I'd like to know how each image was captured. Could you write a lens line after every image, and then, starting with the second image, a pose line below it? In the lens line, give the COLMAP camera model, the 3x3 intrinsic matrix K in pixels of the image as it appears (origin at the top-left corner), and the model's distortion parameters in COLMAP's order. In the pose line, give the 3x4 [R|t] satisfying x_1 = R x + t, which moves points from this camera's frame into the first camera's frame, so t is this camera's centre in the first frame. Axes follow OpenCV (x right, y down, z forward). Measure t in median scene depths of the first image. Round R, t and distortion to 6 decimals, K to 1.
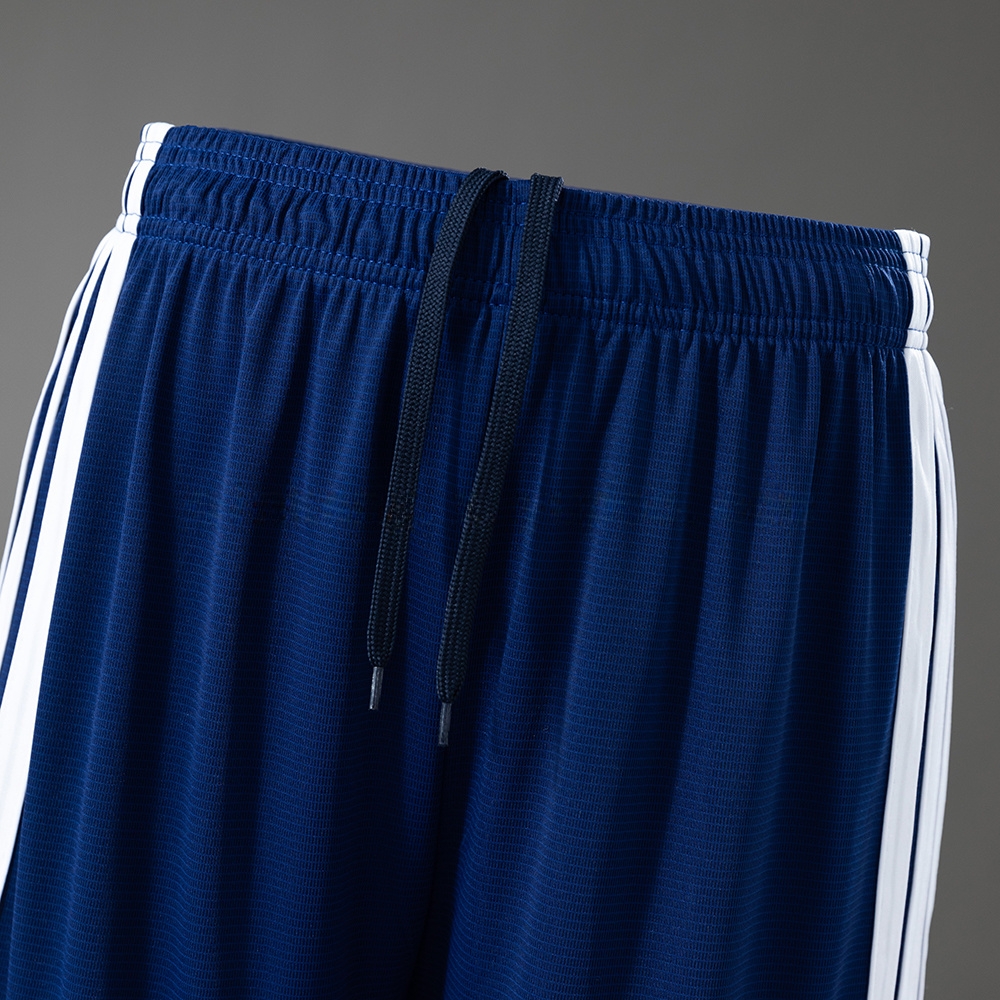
lens RADIAL K [[1851.0, 0, 499.8], [0, 1851.0, 500.1], [0, 0, 1]] dist [0.003833, 0.000000]
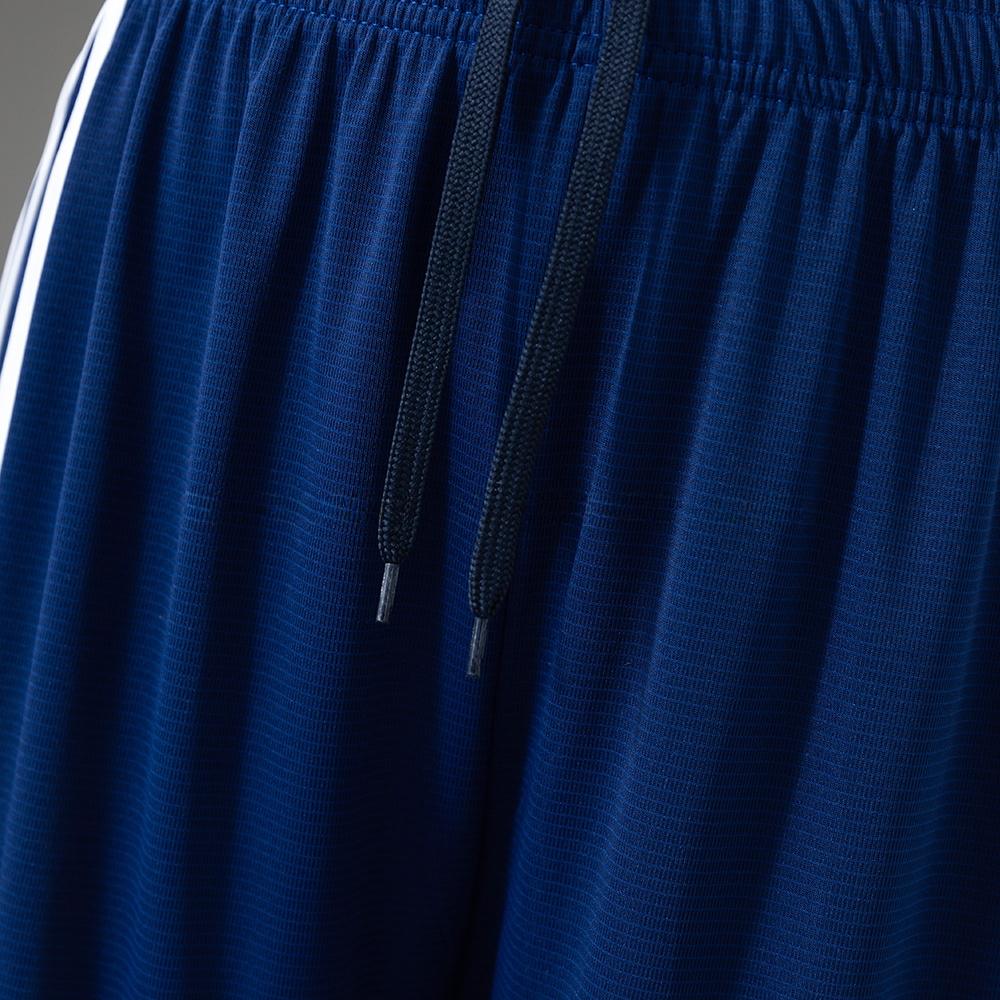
lens RADIAL K [[1994.1, 0, 500.3], [0, 1994.1, 499.9], [0, 0, 1]] dist [-0.007837, 0.000000]
pose [[0.993159, 0.050180, -0.105436, 0.055821], [-0.045930, 0.998046, 0.042353, 0.029779], [0.107356, -0.037220, 0.993524, 0.227350]]
